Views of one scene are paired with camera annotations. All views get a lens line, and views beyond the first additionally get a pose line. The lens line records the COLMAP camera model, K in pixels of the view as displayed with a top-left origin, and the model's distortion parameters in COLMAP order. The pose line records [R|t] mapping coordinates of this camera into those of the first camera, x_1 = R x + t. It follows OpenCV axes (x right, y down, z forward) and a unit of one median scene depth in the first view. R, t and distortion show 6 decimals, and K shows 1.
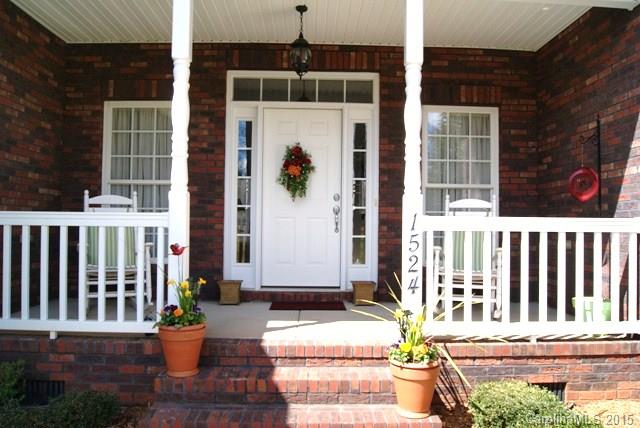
lens RADIAL K [[510.4, 0, 319.4], [0, 510.4, 213.5], [0, 0, 1]] dist [-0.063861, 0.001268]
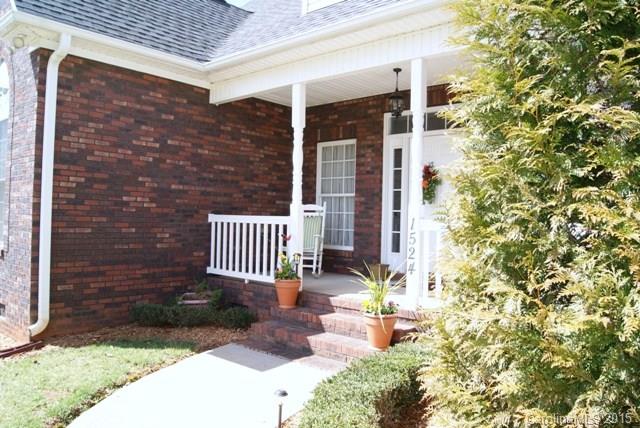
lens RADIAL K [[510.4, 0, 321.1], [0, 510.4, 215.6], [0, 0, 1]] dist [-0.063861, 0.001268]
pose [[0.741692, 0.004876, -0.670723, 0.698978], [-0.001403, 0.999983, 0.005718, -0.011090], [0.670739, -0.003300, 0.741686, -0.168844]]
